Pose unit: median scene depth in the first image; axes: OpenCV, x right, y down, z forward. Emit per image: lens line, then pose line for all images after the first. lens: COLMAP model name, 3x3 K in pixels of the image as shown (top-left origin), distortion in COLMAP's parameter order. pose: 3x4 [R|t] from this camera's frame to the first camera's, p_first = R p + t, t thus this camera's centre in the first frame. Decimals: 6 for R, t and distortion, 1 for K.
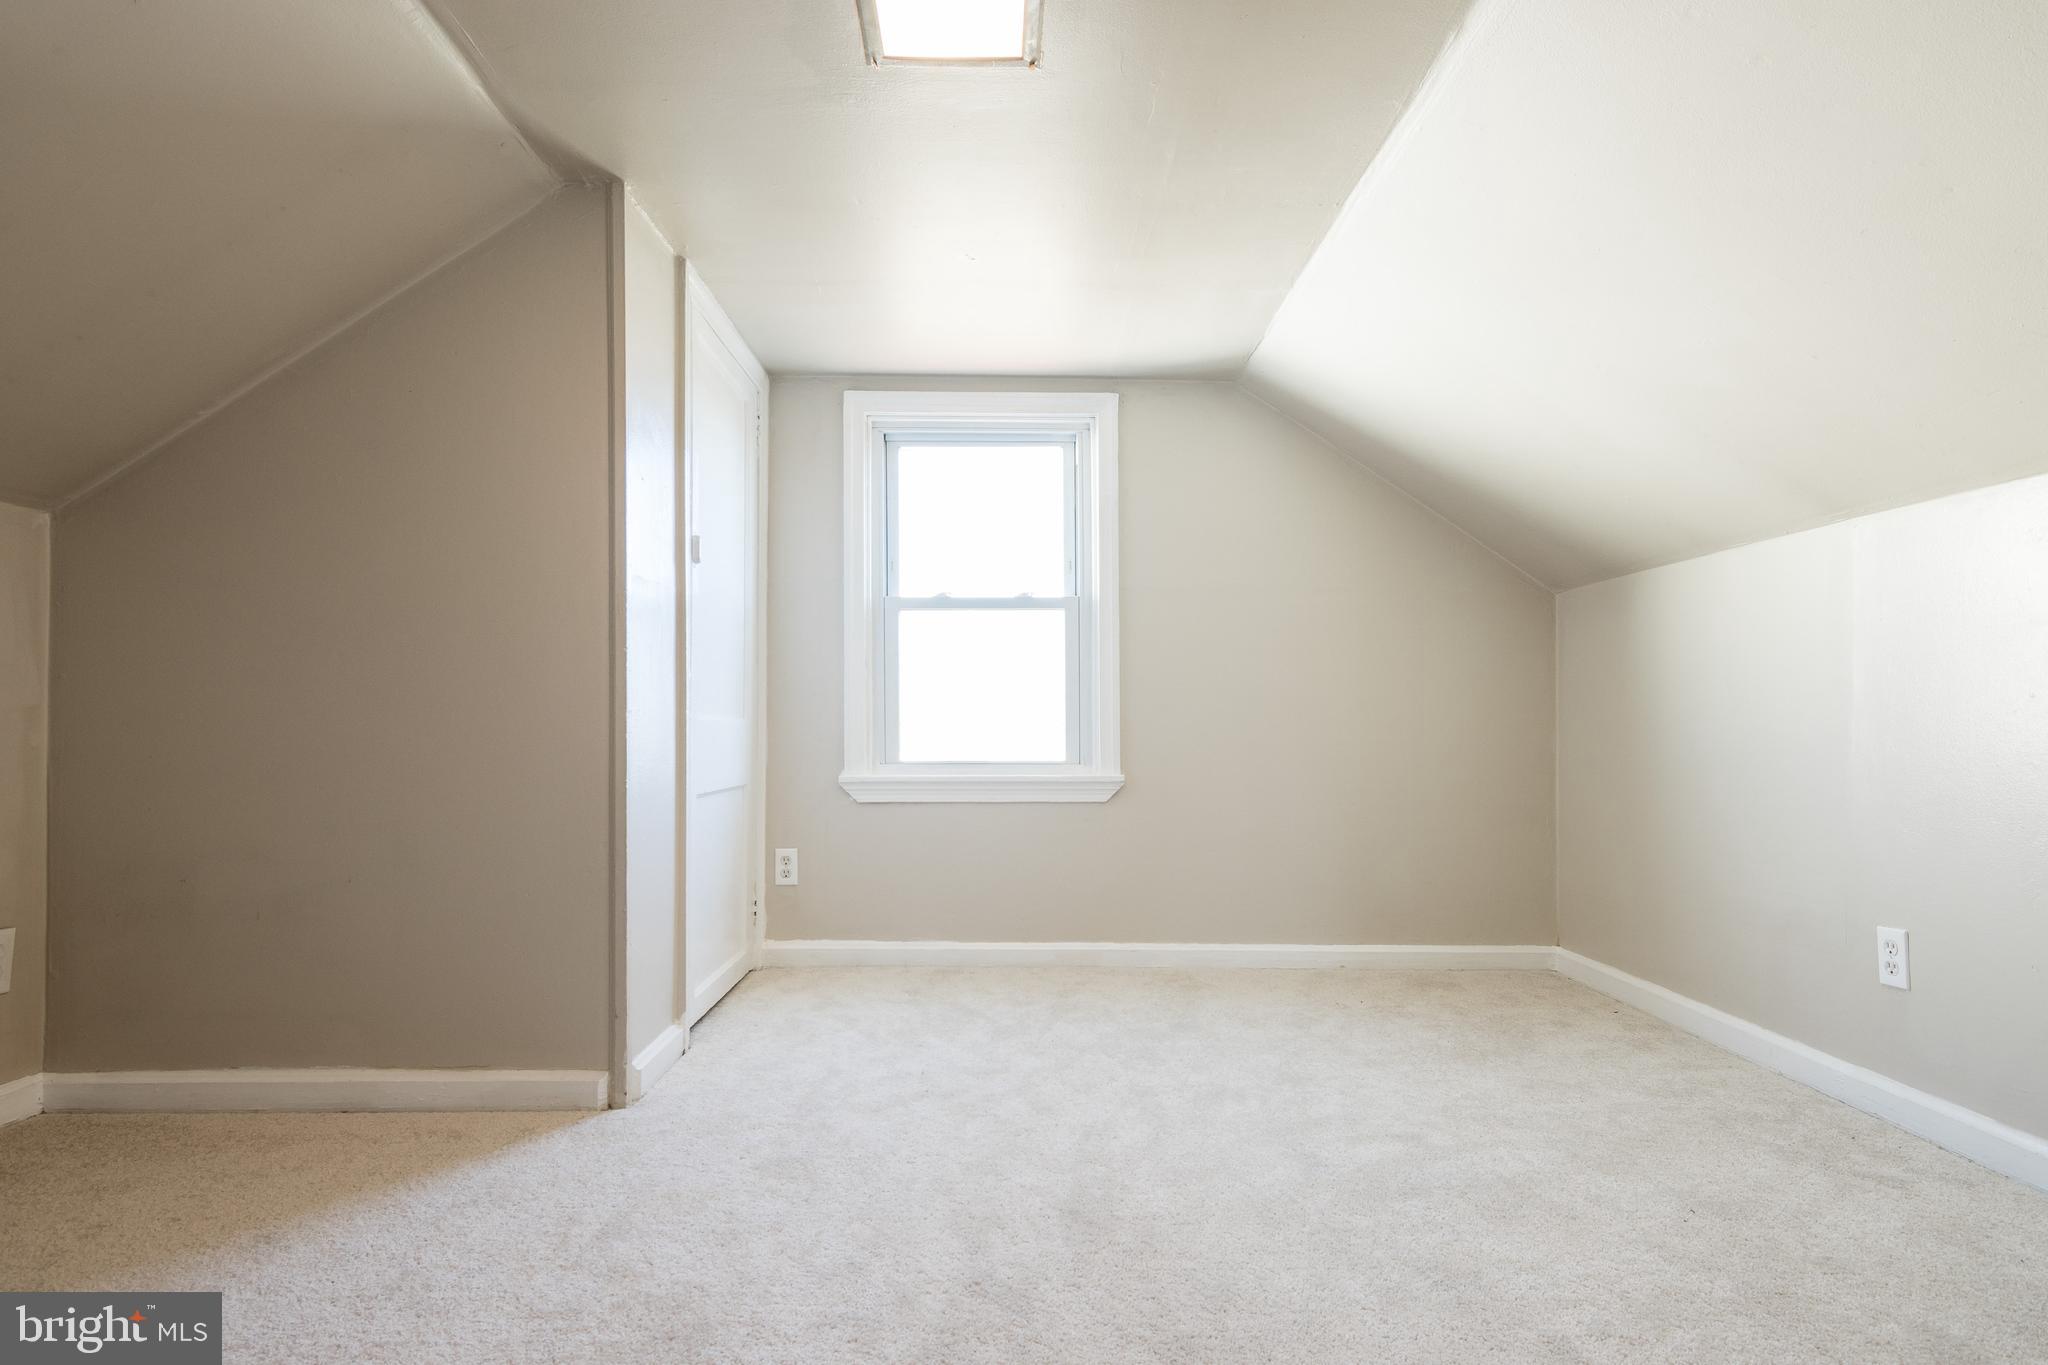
lens RADIAL K [[1040.7, 0, 1199.5], [0, 1040.7, 726.7], [0, 0, 1]] dist [0.014948, -0.007251]
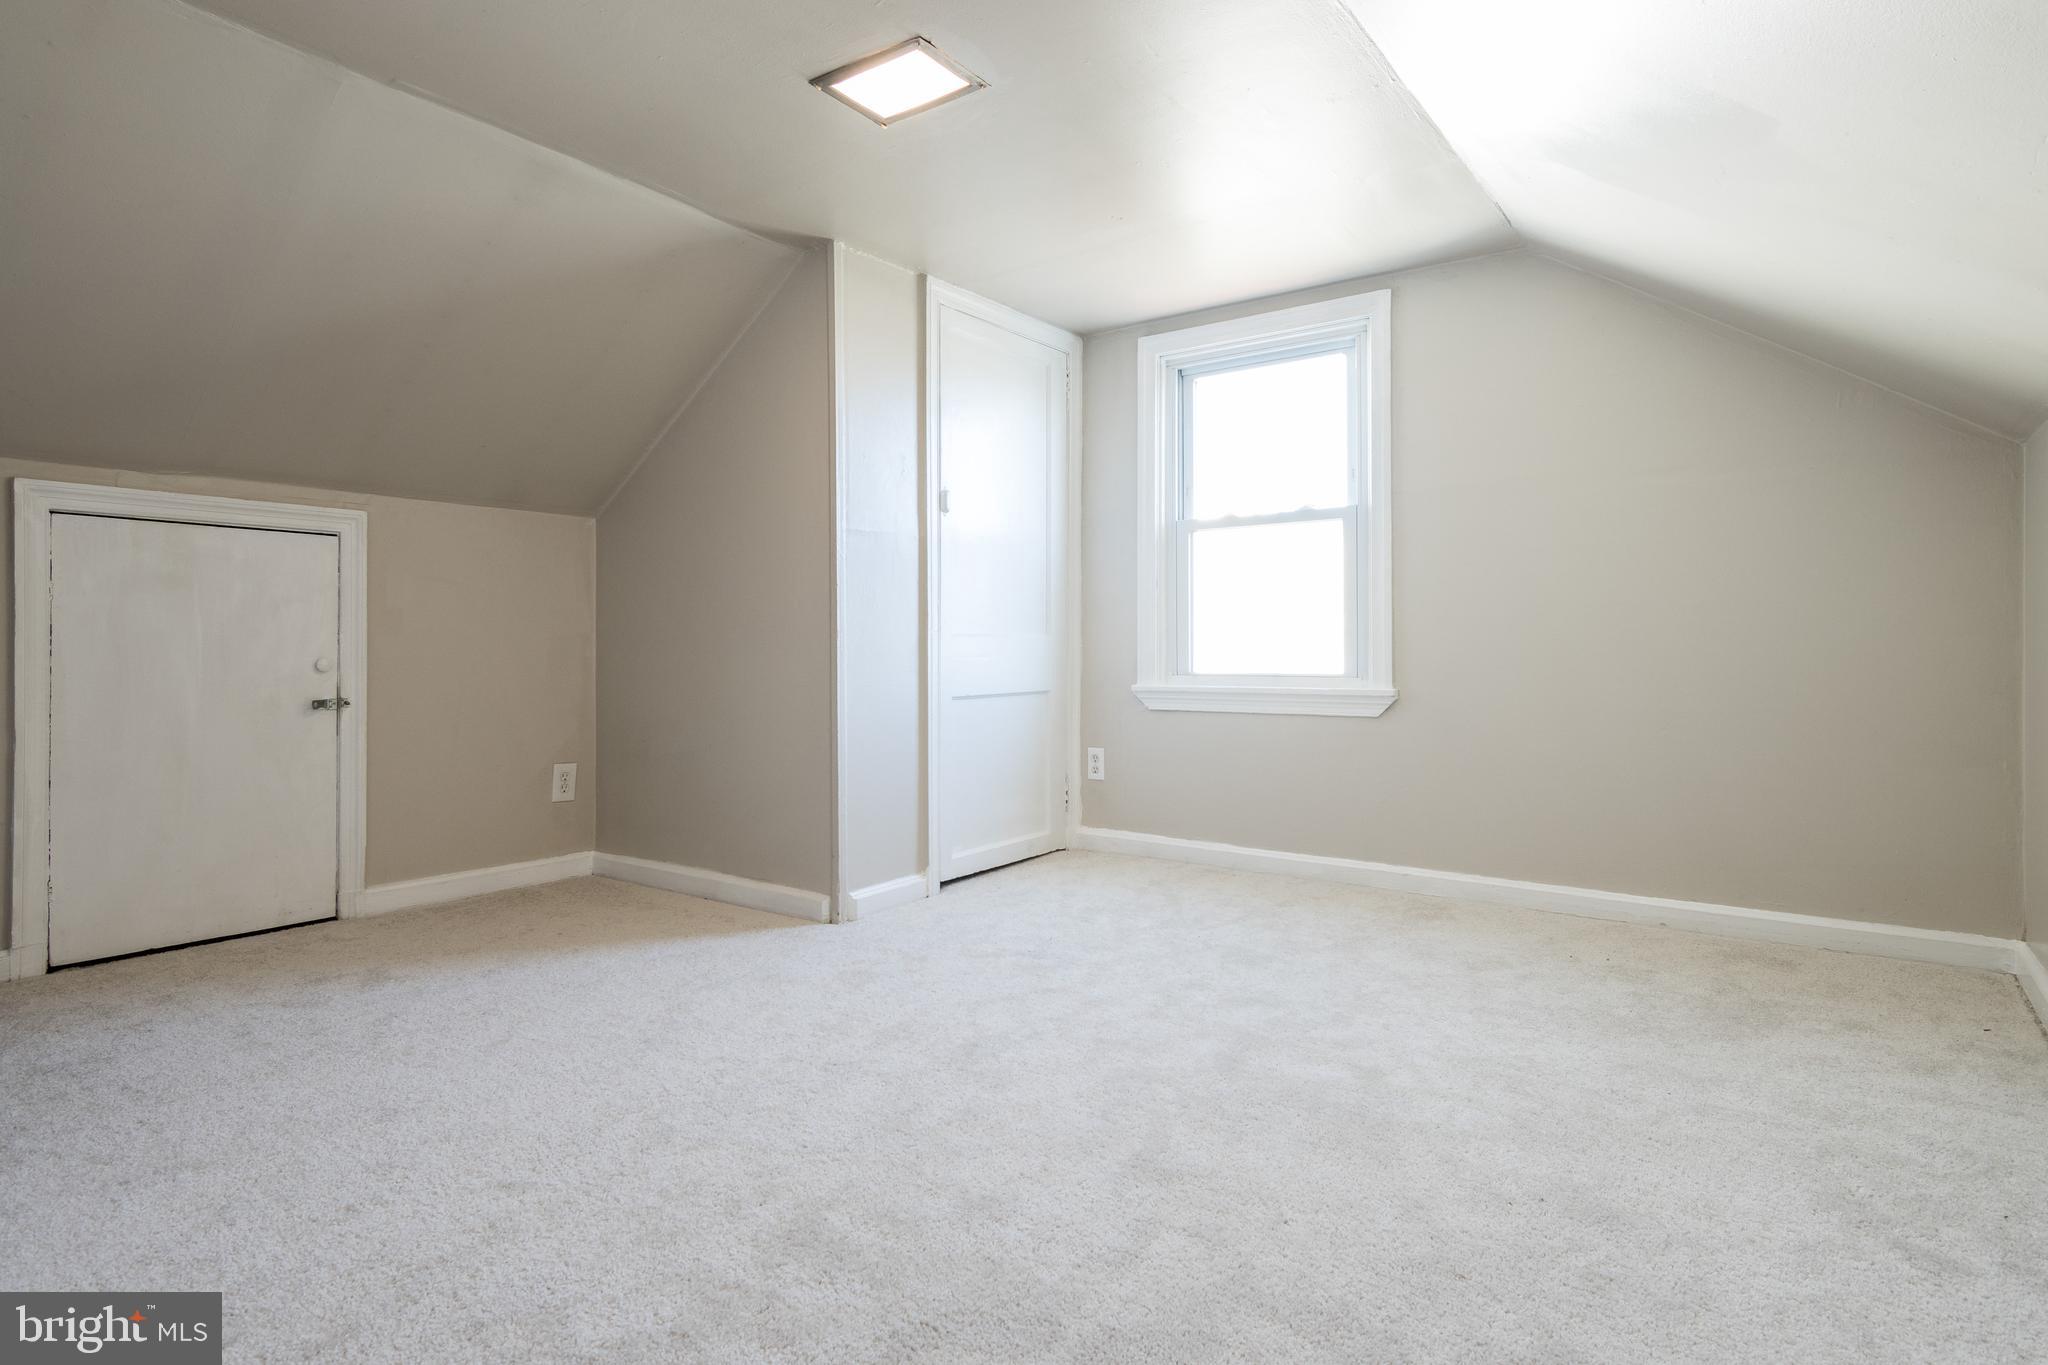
lens RADIAL K [[1040.7, 0, 1000.7], [0, 1040.7, 647.3], [0, 0, 1]] dist [0.014948, -0.007251]
pose [[0.809166, -0.005604, -0.587553, 0.193836], [0.009943, 0.999942, 0.004156, 0.000642], [0.587496, -0.009205, 0.809175, 0.015137]]
